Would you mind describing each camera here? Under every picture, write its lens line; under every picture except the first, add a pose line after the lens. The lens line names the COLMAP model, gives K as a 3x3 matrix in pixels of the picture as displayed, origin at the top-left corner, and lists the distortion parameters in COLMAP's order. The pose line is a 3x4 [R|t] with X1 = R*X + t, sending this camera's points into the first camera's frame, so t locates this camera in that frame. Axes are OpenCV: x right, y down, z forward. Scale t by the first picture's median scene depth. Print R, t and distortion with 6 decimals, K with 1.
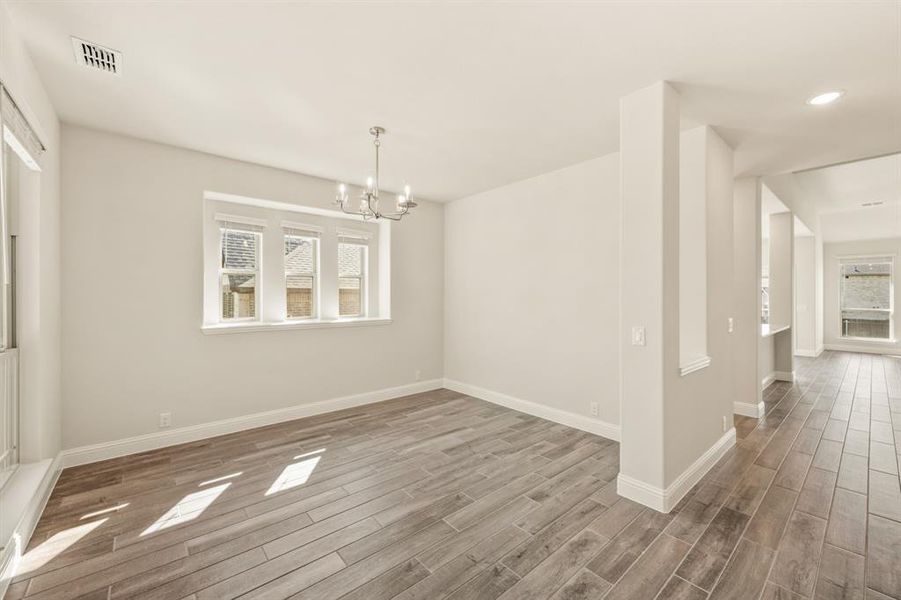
lens RADIAL K [[359.3, 0, 446.4], [0, 359.3, 296.0], [0, 0, 1]] dist [-0.000541, -0.000076]
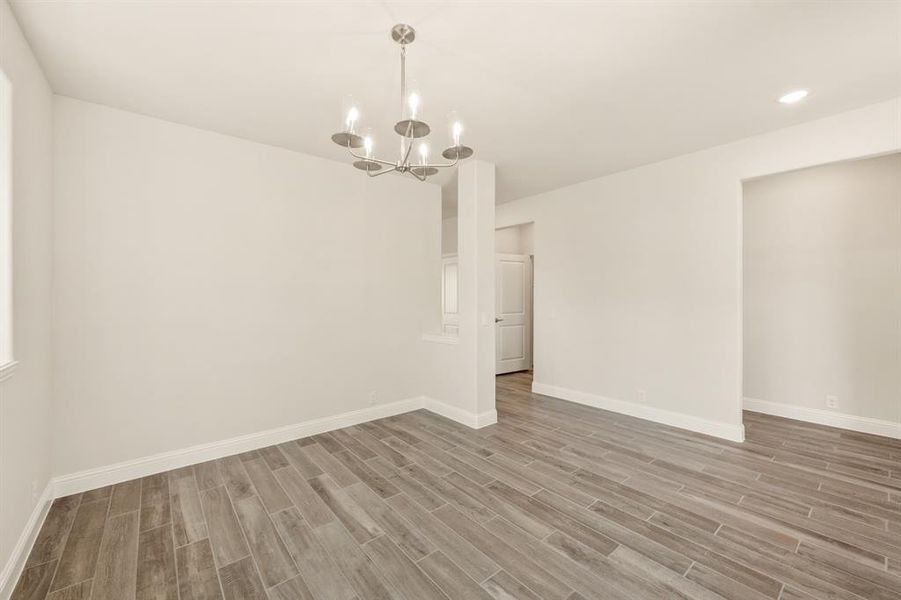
lens RADIAL K [[359.3, 0, 446.4], [0, 359.3, 296.0], [0, 0, 1]] dist [-0.000541, -0.000076]
pose [[0.021632, -0.004996, 0.999754, -0.830266], [0.006361, 0.999968, 0.004860, -0.000207], [-0.999746, 0.006254, 0.021663, 0.914138]]
